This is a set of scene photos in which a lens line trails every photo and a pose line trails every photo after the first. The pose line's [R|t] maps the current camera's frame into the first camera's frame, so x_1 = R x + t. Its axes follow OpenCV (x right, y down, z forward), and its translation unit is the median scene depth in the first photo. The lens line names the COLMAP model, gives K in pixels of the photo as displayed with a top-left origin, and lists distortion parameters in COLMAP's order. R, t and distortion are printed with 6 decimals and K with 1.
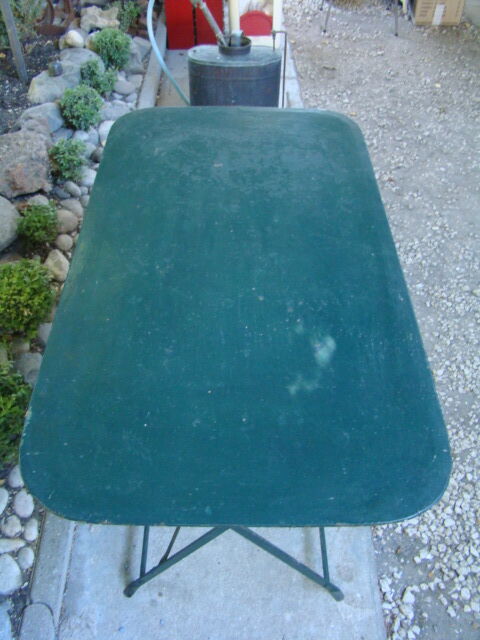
lens RADIAL K [[596.2, 0, 240.0], [0, 596.2, 320.0], [0, 0, 1]] dist [-0.173868, 0.132348]
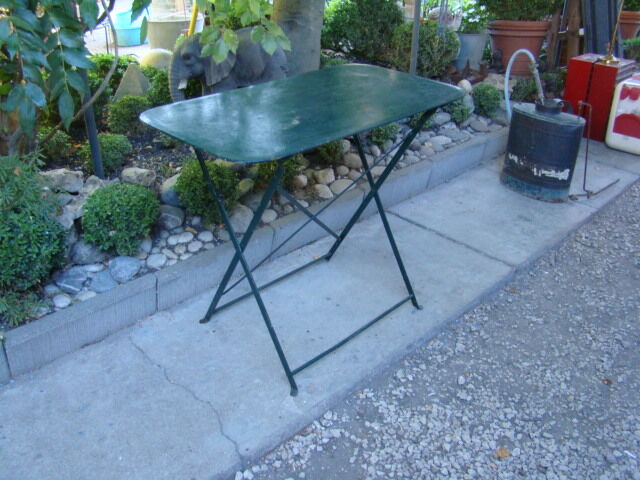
lens RADIAL K [[596.2, 0, 320.0], [0, 596.2, 240.0], [0, 0, 1]] dist [-0.173868, 0.132348]
pose [[0.701527, 0.354117, -0.618434, 0.873888], [-0.534735, 0.835218, -0.128334, 0.317433], [0.471082, 0.420728, 0.775287, -0.138263]]
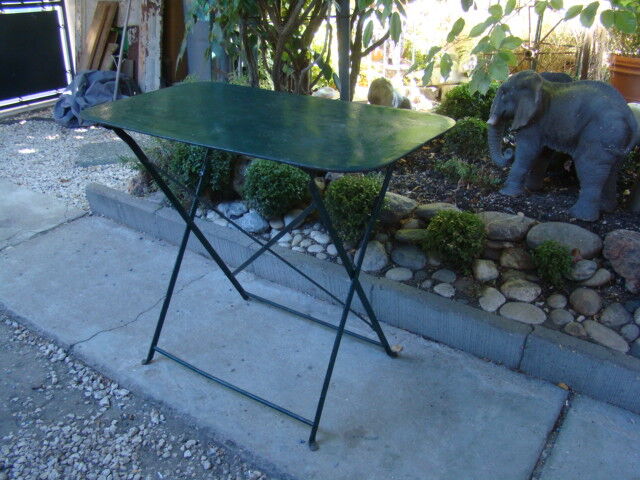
lens RADIAL K [[596.2, 0, 320.0], [0, 596.2, 240.0], [0, 0, 1]] dist [-0.173868, 0.132348]
pose [[-0.557338, 0.373592, -0.741487, 0.831034], [-0.614877, 0.414405, 0.670966, -0.804565], [0.557943, 0.829878, -0.001251, 0.953518]]
